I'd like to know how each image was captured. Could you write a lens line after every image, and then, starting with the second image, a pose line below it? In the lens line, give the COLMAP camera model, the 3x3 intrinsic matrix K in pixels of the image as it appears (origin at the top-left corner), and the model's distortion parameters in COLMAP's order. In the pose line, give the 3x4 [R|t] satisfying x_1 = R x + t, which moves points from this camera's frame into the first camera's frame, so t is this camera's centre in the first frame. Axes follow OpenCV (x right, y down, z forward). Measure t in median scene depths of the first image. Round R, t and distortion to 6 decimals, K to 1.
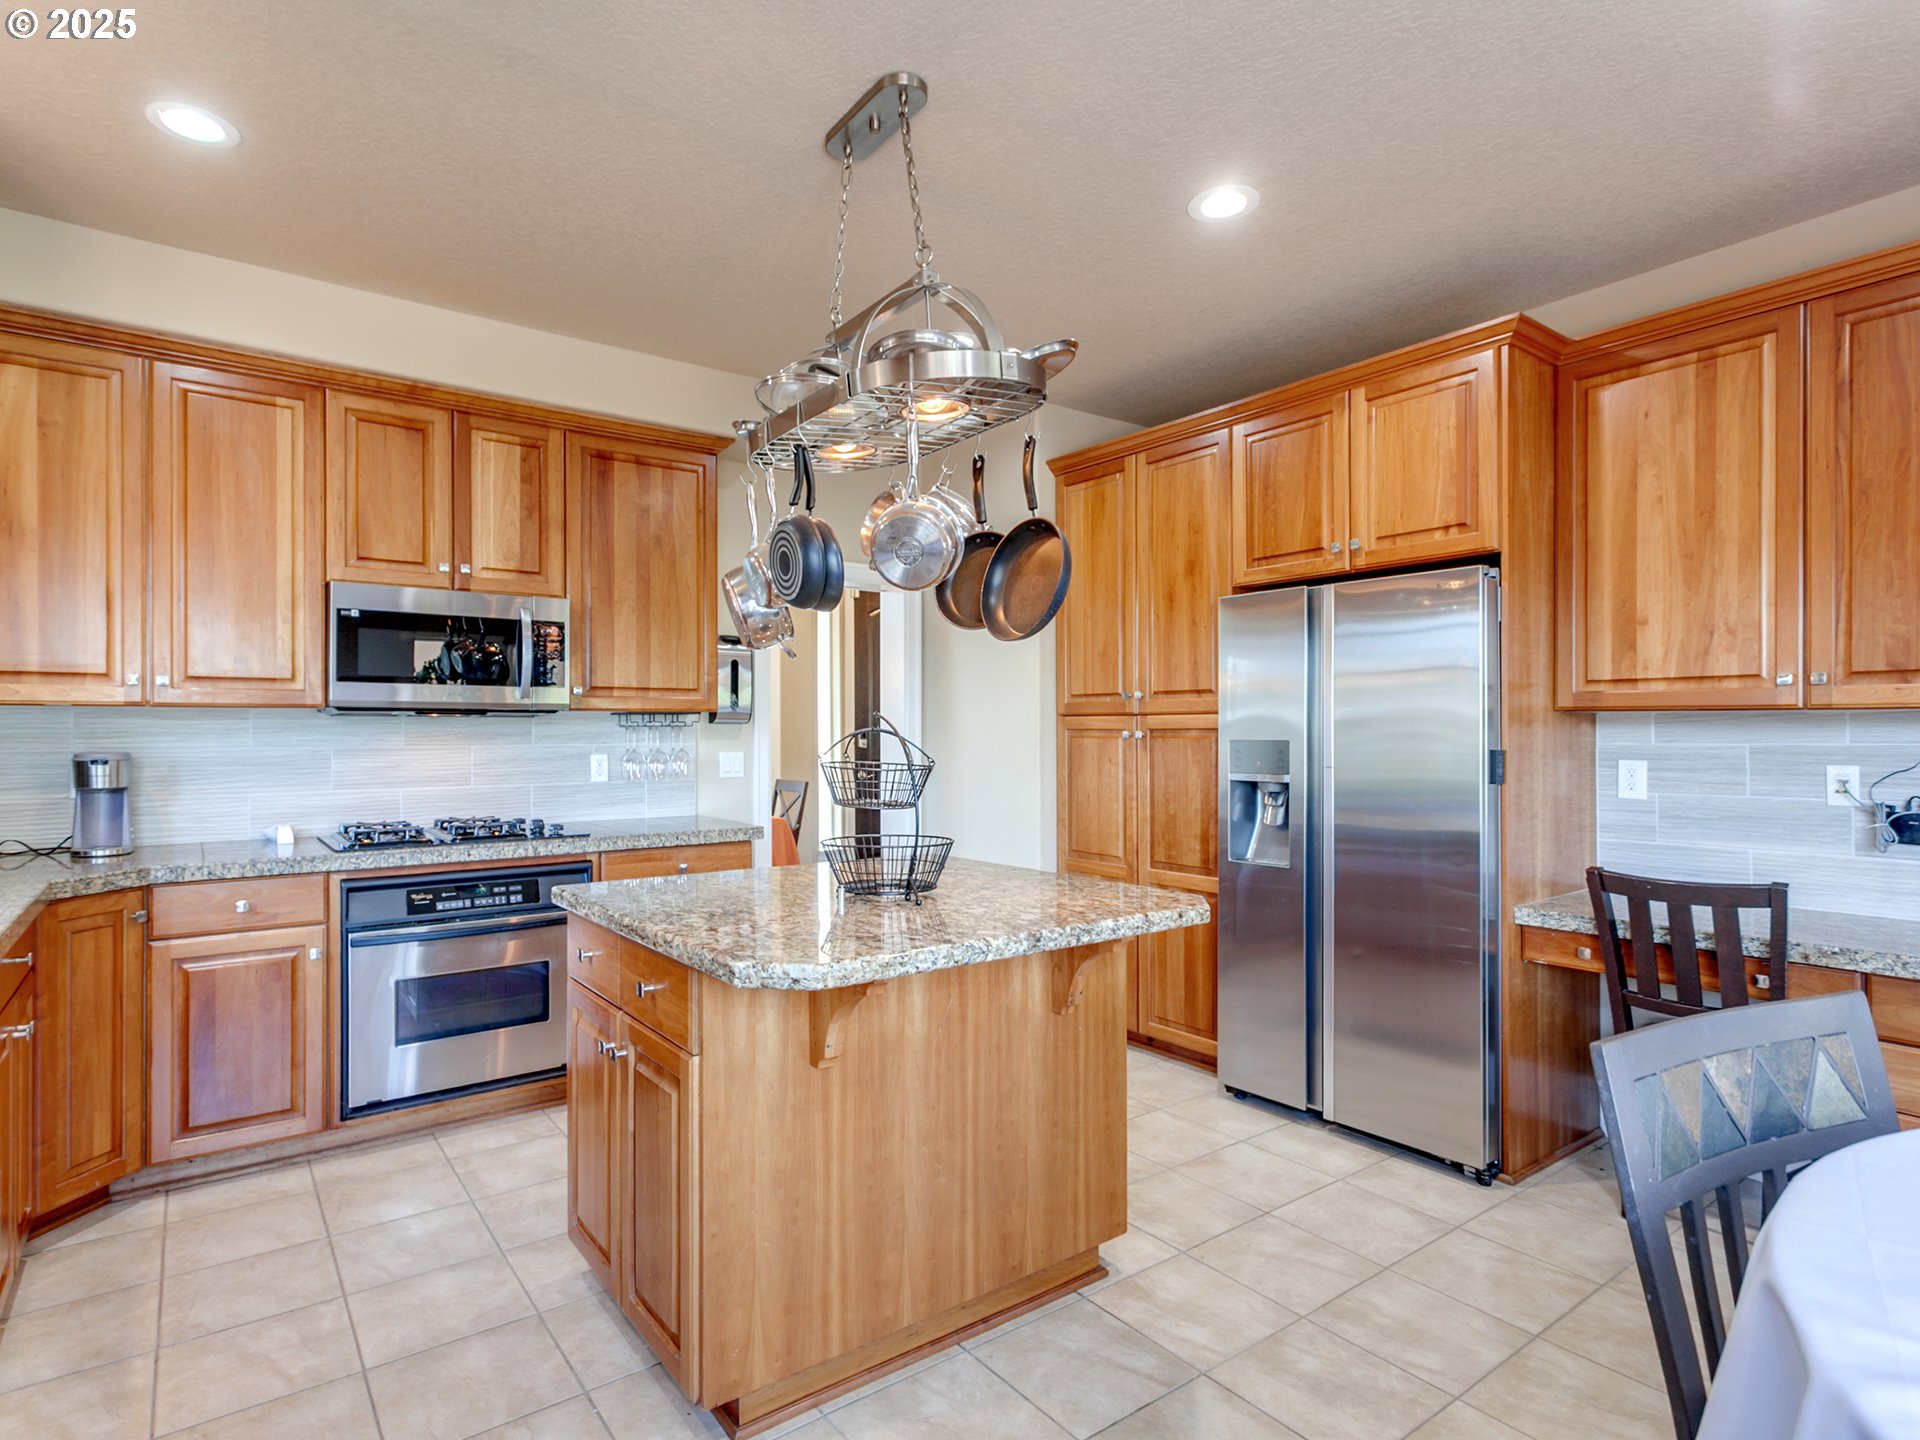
lens RADIAL K [[1014.3, 0, 925.8], [0, 1014.3, 730.7], [0, 0, 1]] dist [0.000517, 0.000338]
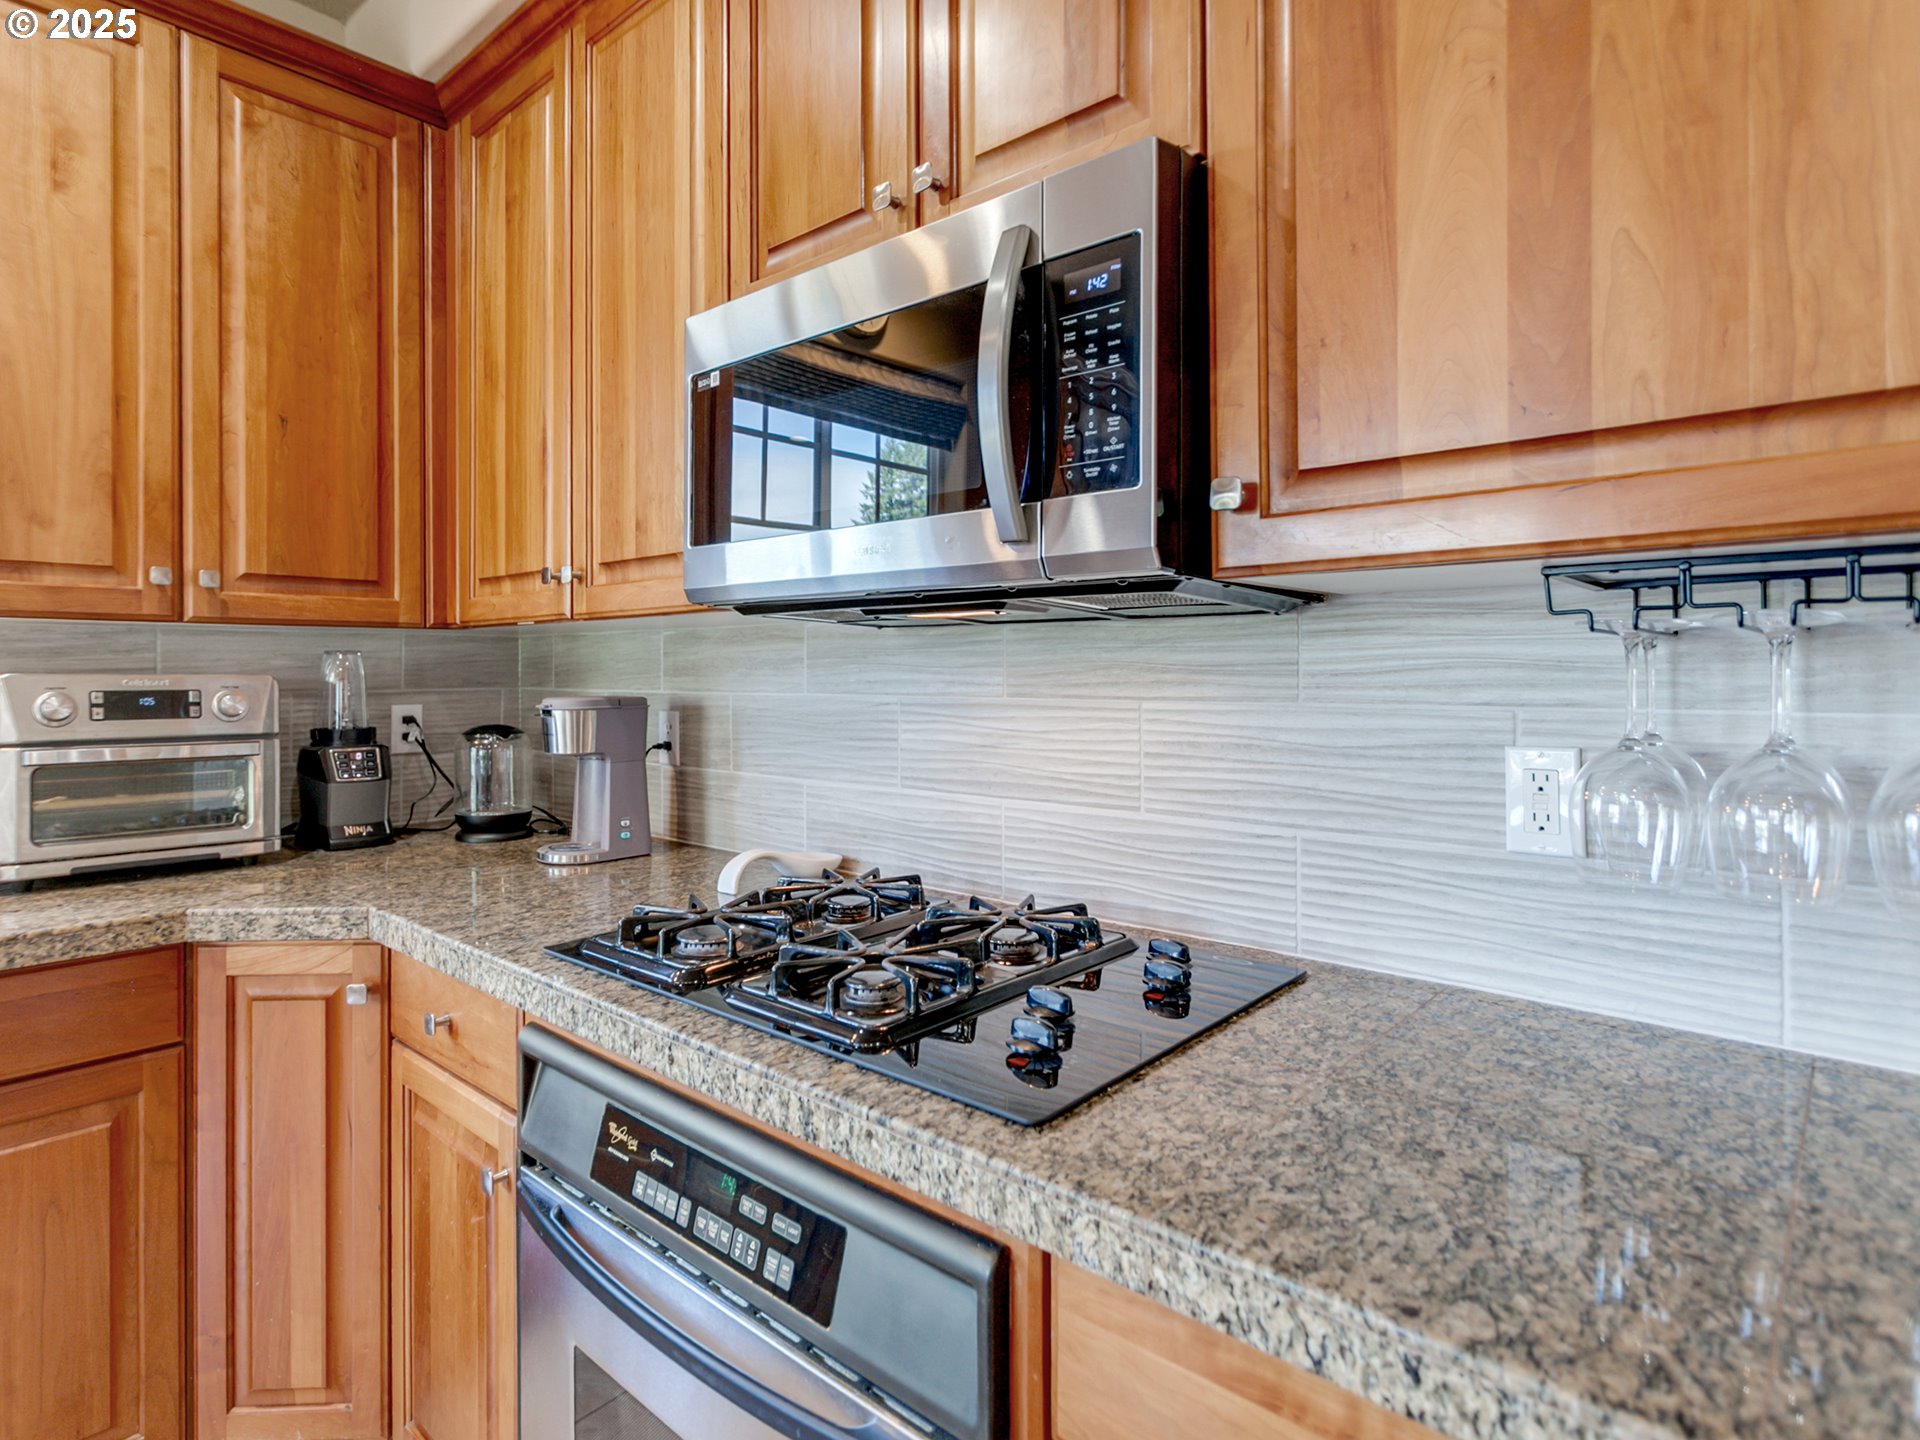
lens RADIAL K [[1043.4, 0, 951.7], [0, 1043.4, 663.7], [0, 0, 1]] dist [-0.002247, -0.001055]
pose [[0.202827, -0.003872, -0.979207, -0.119543], [0.003016, 0.999990, -0.003329, 0.003505], [0.979210, -0.002278, 0.202836, 0.994250]]
